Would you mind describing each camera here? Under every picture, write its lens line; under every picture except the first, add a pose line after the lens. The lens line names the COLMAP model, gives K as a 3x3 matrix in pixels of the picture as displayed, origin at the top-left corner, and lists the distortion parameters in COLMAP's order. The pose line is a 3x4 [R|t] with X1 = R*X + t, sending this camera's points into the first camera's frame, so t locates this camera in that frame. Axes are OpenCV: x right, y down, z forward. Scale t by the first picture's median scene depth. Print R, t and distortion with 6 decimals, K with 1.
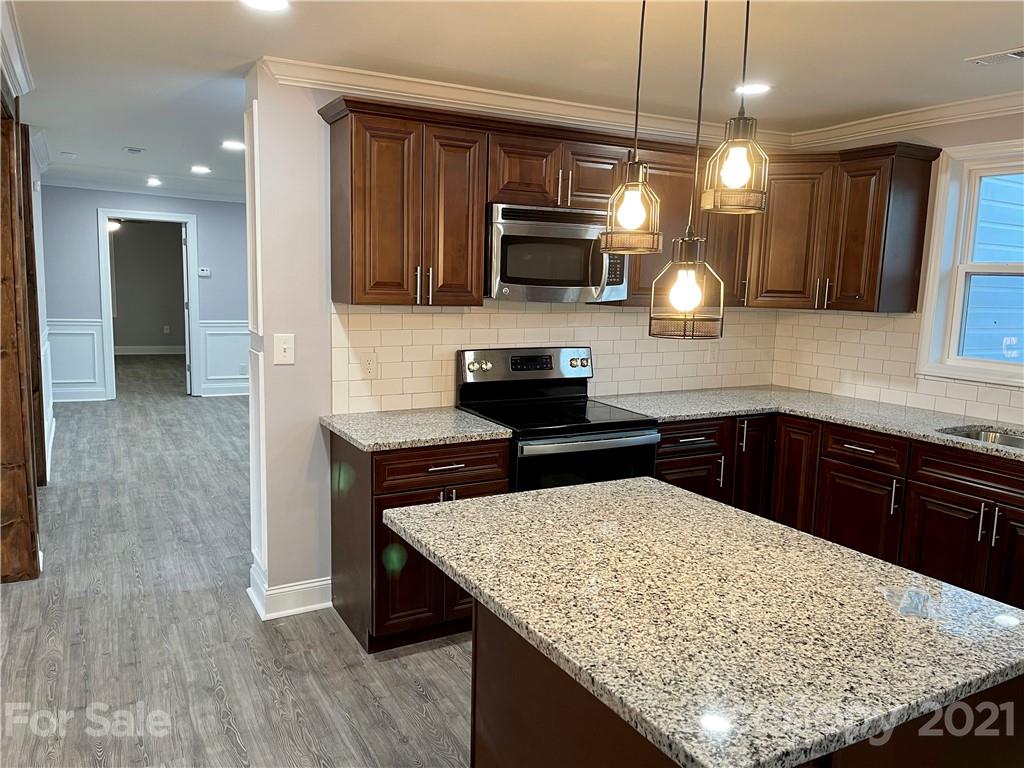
lens RADIAL K [[773.9, 0, 518.1], [0, 773.9, 388.9], [0, 0, 1]] dist [0.067893, -0.081202]
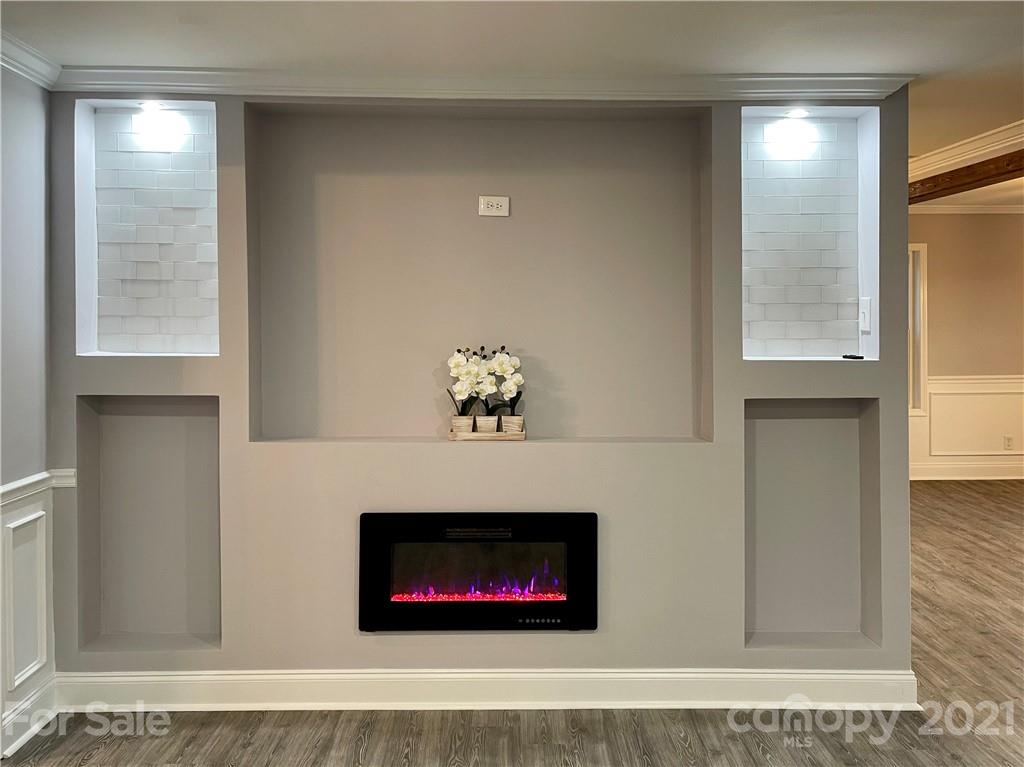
lens RADIAL K [[826.5, 0, 501.6], [0, 826.5, 326.4], [0, 0, 1]] dist [0.024037, 0.008330]
pose [[-0.877503, -0.029466, 0.478666, -0.399902], [0.047456, 0.987876, 0.147811, -0.294160], [-0.477218, 0.152420, -0.865466, 2.048752]]
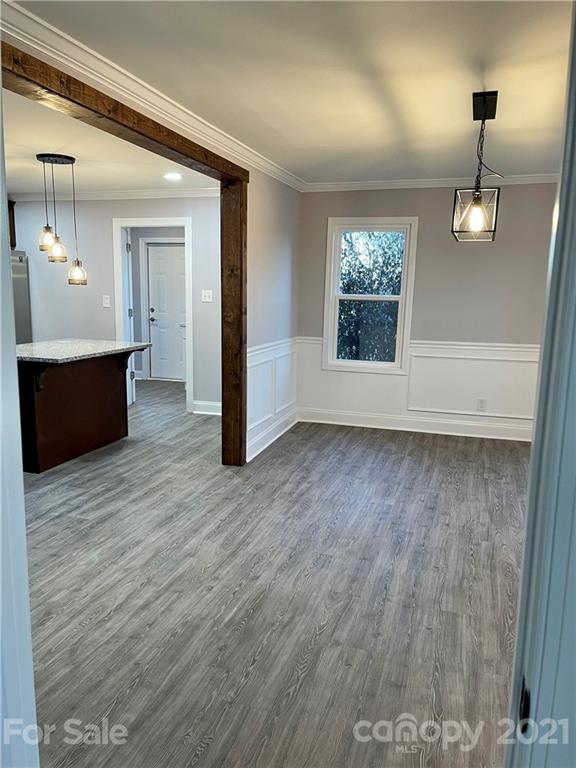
lens RADIAL K [[580.4, 0, 284.9], [0, 580.4, 378.3], [0, 0, 1]] dist [0.067893, -0.081202]
pose [[-0.684027, -0.151612, 0.713527, -1.294145], [0.061006, 0.962845, 0.263072, -0.155490], [-0.726901, 0.223478, -0.649363, 1.068330]]
